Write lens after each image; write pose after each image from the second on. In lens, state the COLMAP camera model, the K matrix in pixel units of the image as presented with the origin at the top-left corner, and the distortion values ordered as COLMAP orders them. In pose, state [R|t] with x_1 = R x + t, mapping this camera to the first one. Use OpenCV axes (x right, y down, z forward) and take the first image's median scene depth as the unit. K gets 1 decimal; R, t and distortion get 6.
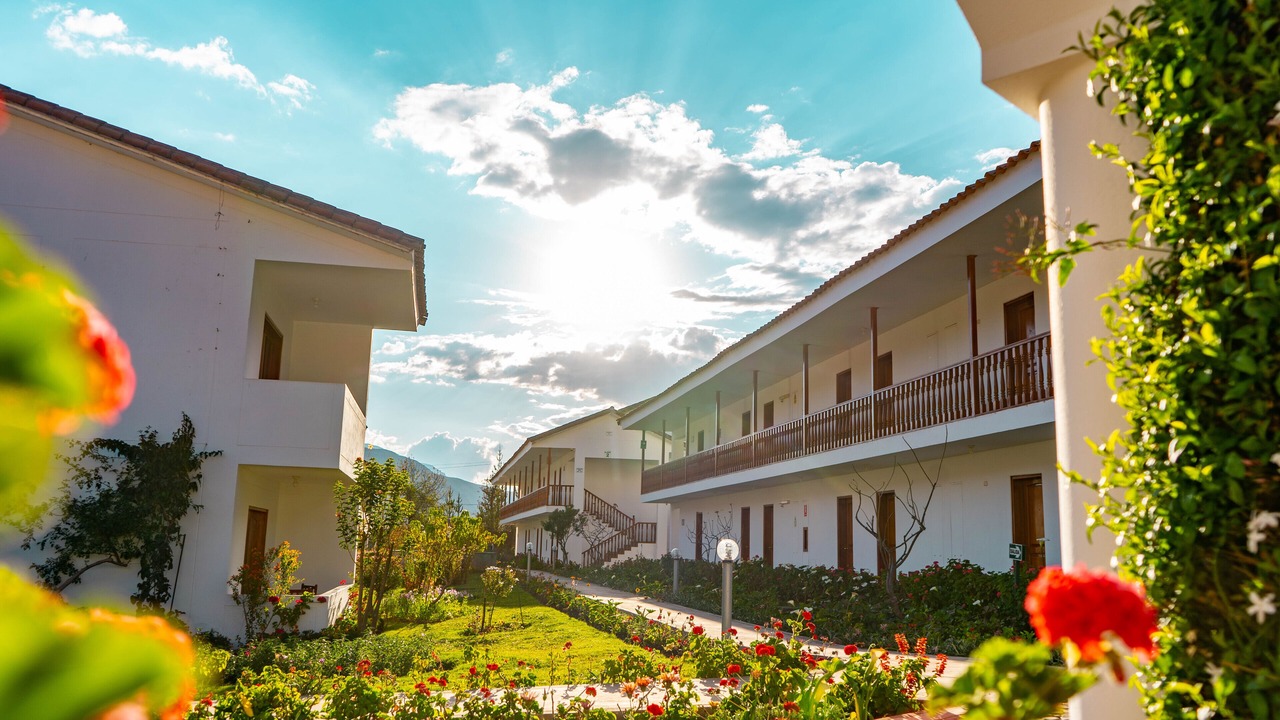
lens RADIAL K [[1047.2, 0, 684.8], [0, 1047.2, 361.2], [0, 0, 1]] dist [-0.002381, -0.002910]
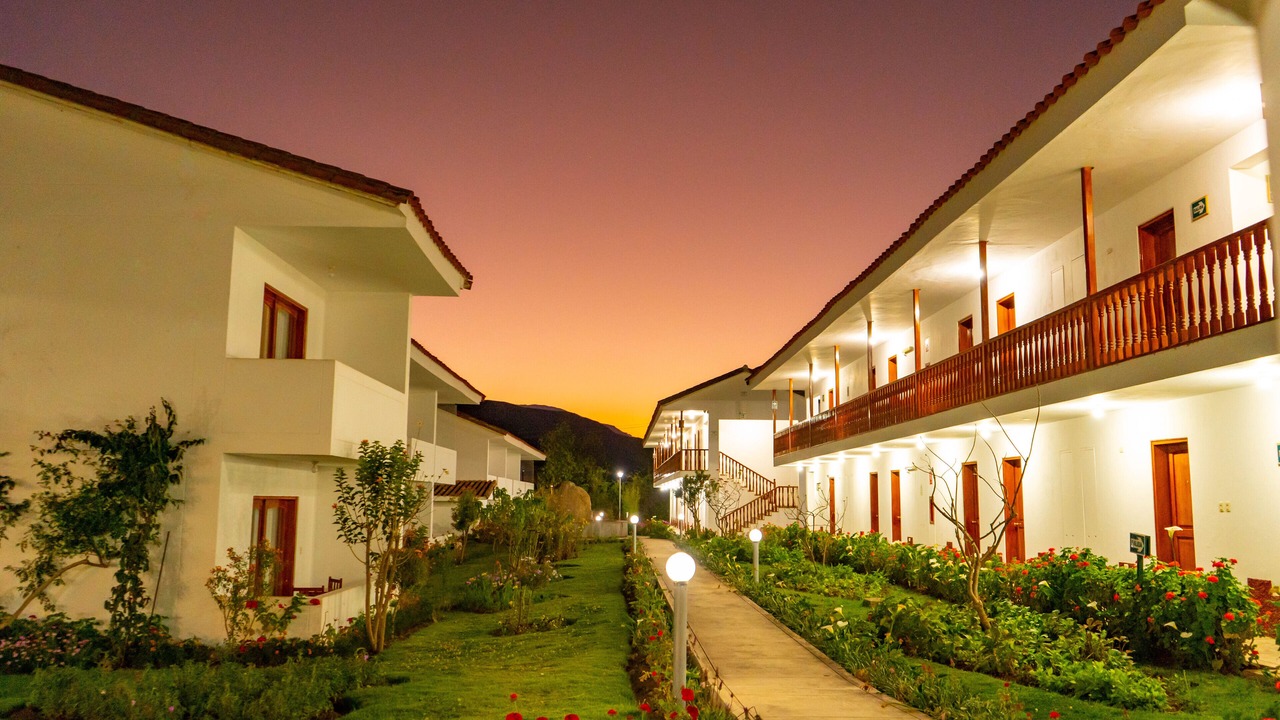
lens RADIAL K [[1047.2, 0, 684.8], [0, 1047.2, 361.2], [0, 0, 1]] dist [-0.002381, -0.002910]
pose [[0.985021, -0.032601, -0.169325, 0.127407], [0.040045, 0.998367, 0.040737, -0.001893], [0.167720, -0.046907, 0.984718, 0.186348]]
